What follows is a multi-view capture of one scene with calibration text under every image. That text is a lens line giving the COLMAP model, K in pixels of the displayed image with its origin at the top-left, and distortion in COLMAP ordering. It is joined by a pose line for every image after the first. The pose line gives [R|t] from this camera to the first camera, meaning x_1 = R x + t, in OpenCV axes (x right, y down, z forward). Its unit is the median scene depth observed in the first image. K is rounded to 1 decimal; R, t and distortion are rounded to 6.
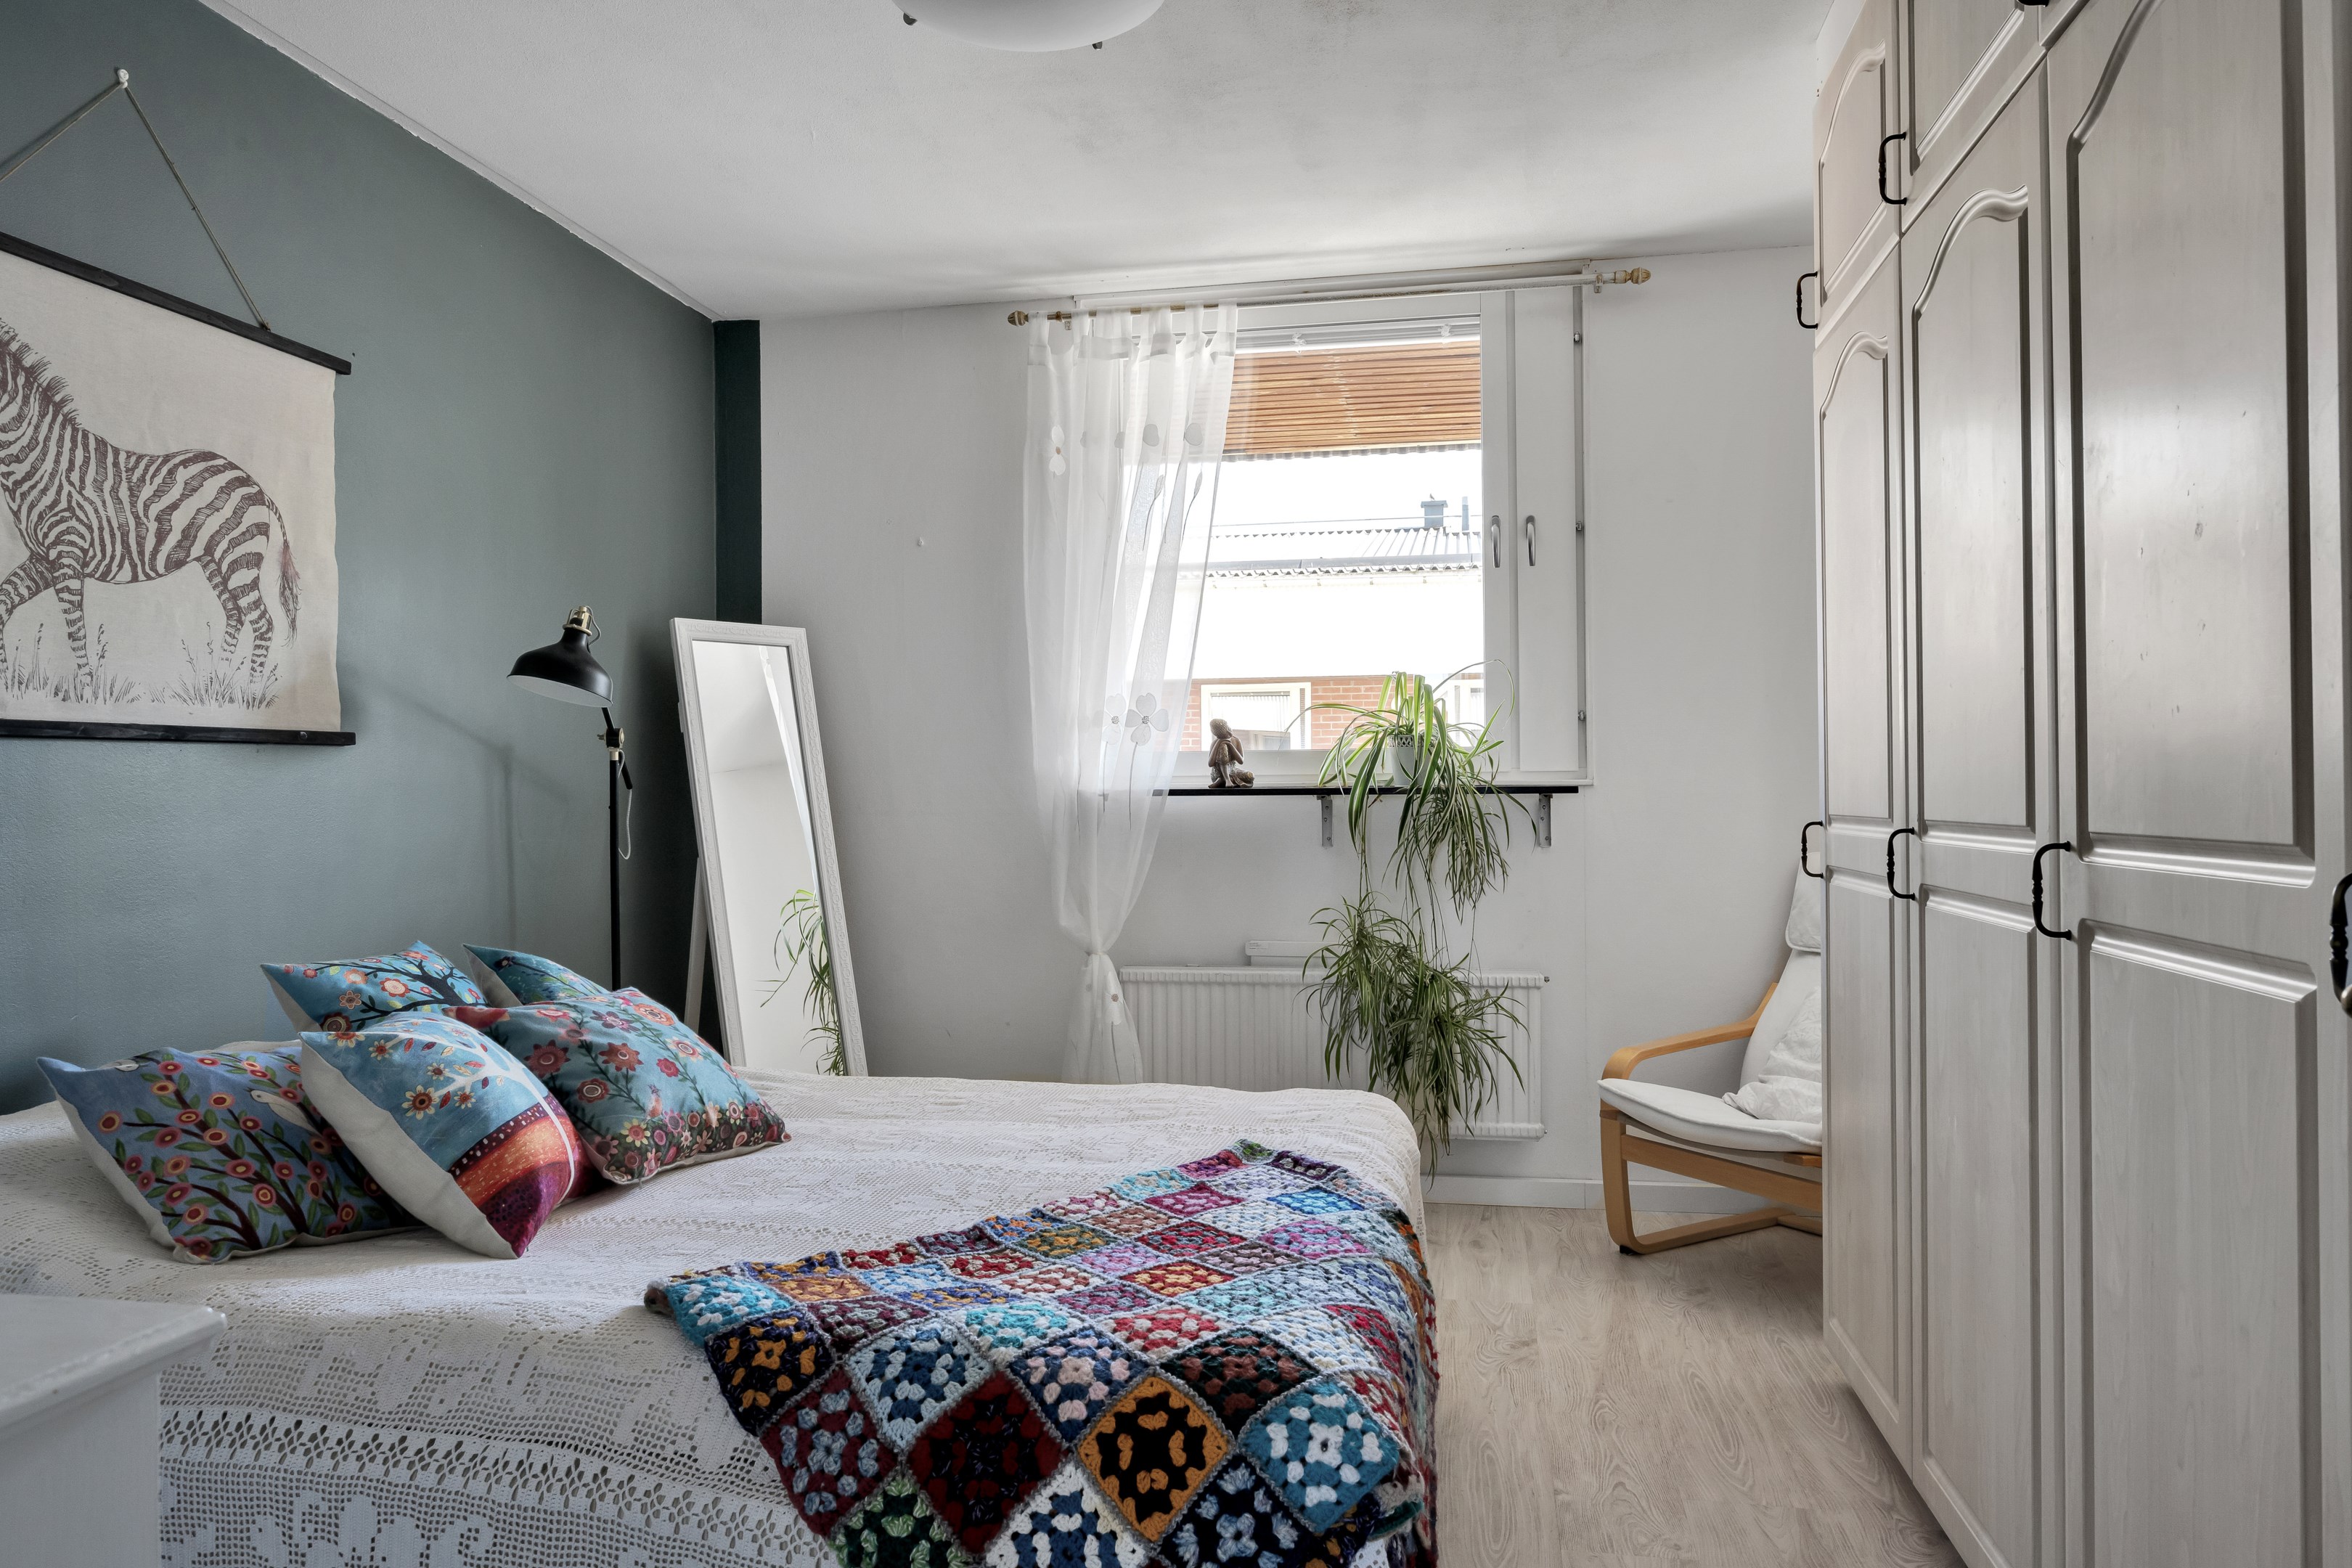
lens RADIAL K [[1395.2, 0, 1176.0], [0, 1395.2, 784.0], [0, 0, 1]] dist [-0.032131, -0.000842]
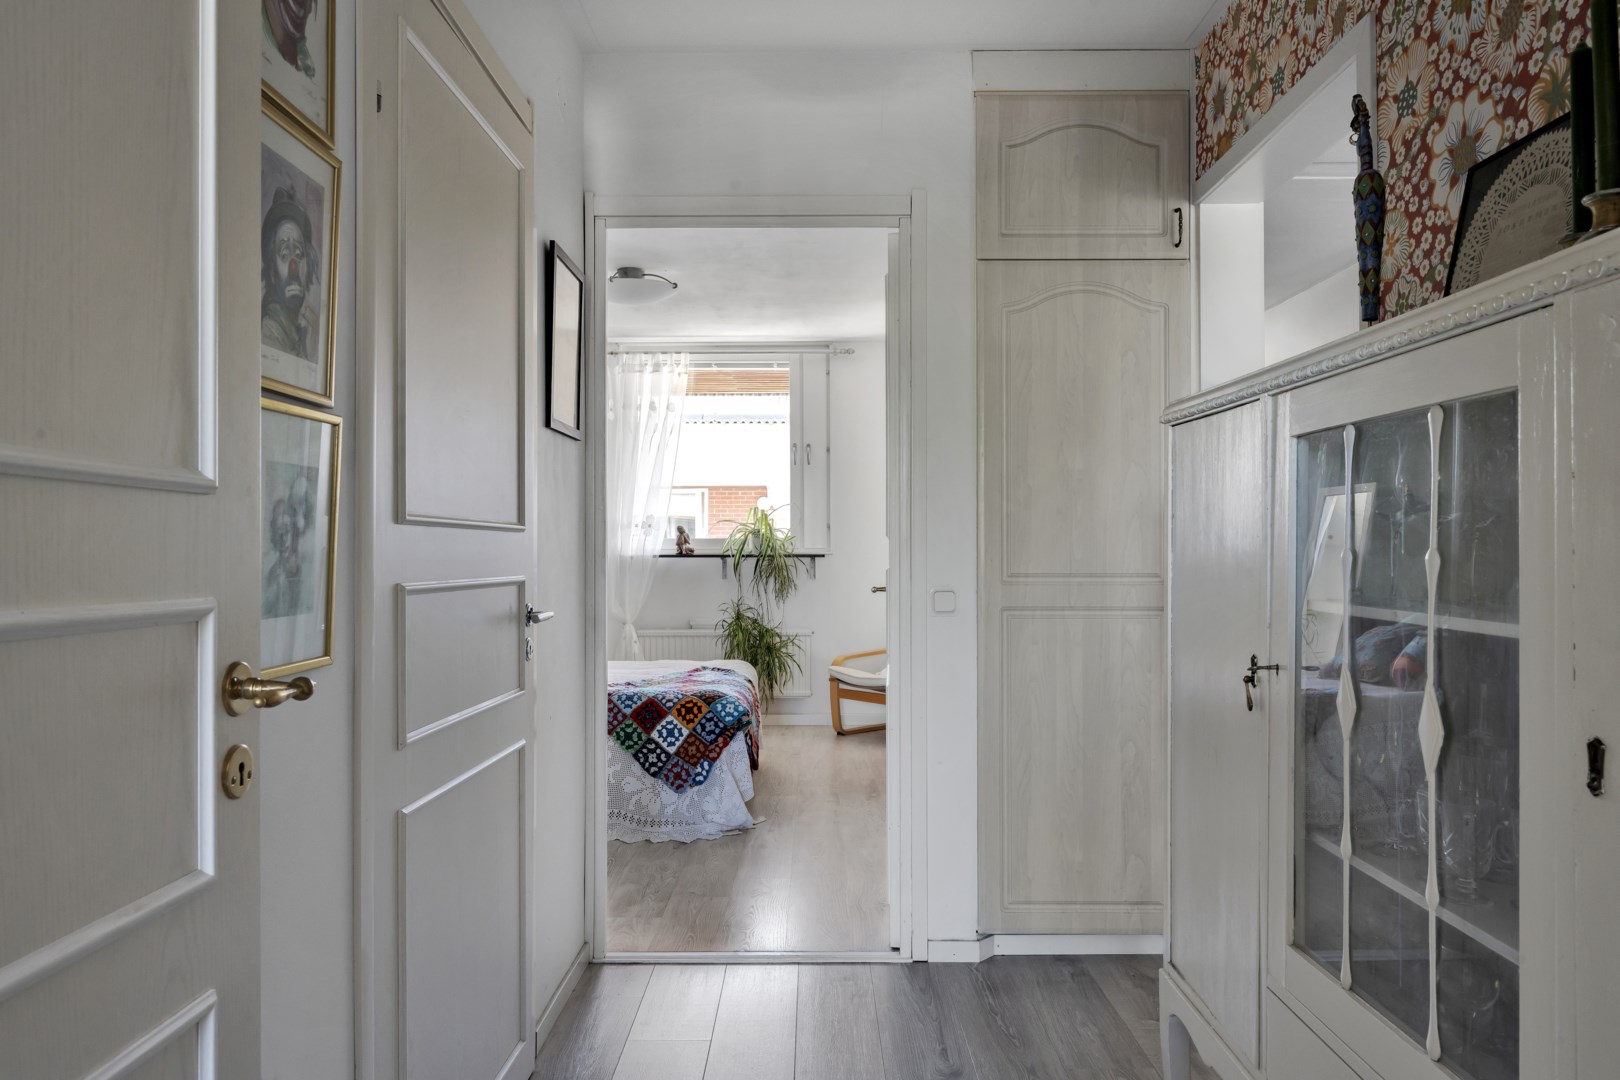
lens RADIAL K [[994.5, 0, 810.0], [0, 994.5, 540.0], [0, 0, 1]] dist [-0.000796, 0.000690]
pose [[0.979213, 0.009161, 0.202629, -0.102623], [-0.007013, 0.999911, -0.011318, -0.004224], [-0.202715, 0.009662, 0.979190, -0.763143]]
